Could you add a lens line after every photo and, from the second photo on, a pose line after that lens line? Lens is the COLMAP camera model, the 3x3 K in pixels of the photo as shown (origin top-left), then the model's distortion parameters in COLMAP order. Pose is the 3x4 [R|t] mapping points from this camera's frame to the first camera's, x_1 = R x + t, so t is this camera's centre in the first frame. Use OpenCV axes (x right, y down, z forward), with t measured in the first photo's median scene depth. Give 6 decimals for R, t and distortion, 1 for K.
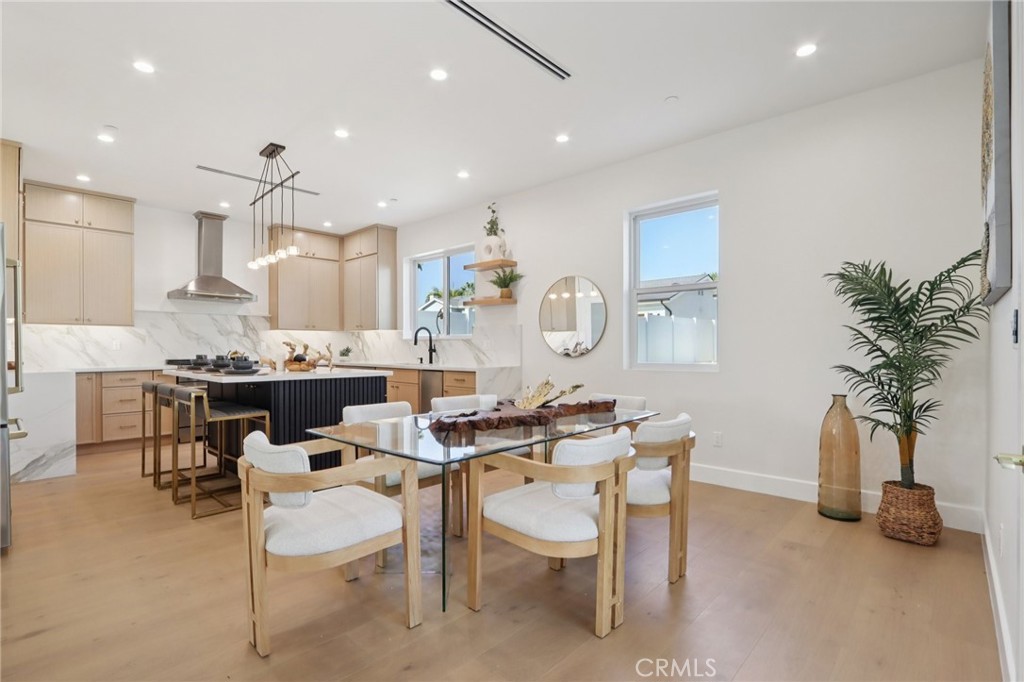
lens RADIAL K [[489.9, 0, 516.8], [0, 489.9, 346.2], [0, 0, 1]] dist [-0.027784, 0.000033]
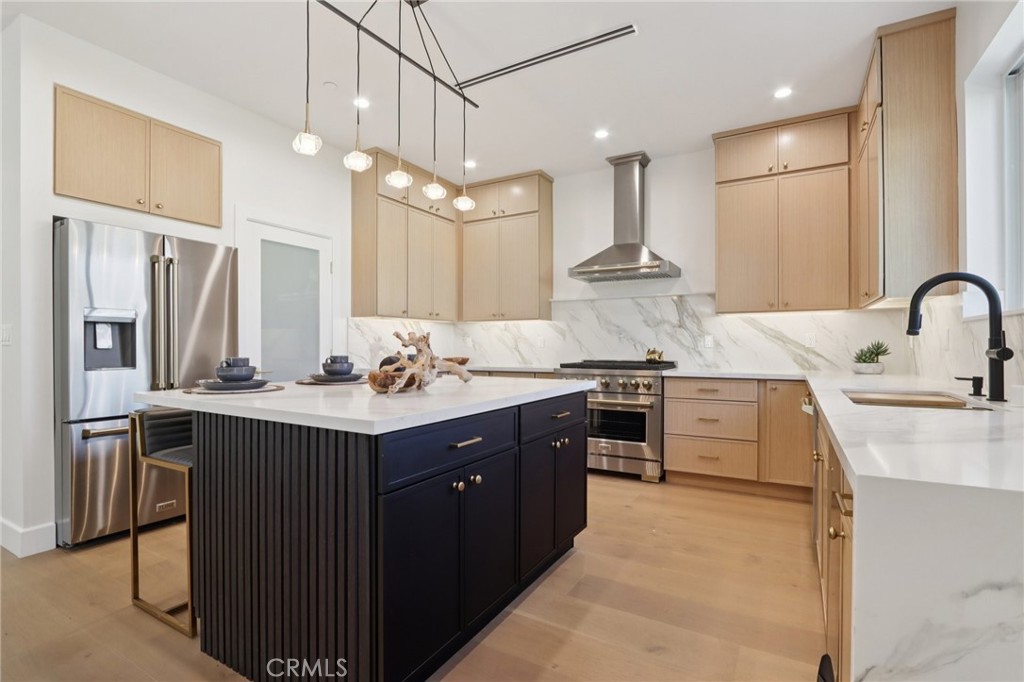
lens RADIAL K [[489.9, 0, 516.8], [0, 489.9, 346.2], [0, 0, 1]] dist [-0.027784, 0.000033]
pose [[0.192368, 0.001618, -0.981321, 0.041428], [0.001472, 0.999997, 0.001938, 0.003771], [0.981322, -0.001818, 0.192366, 0.703462]]
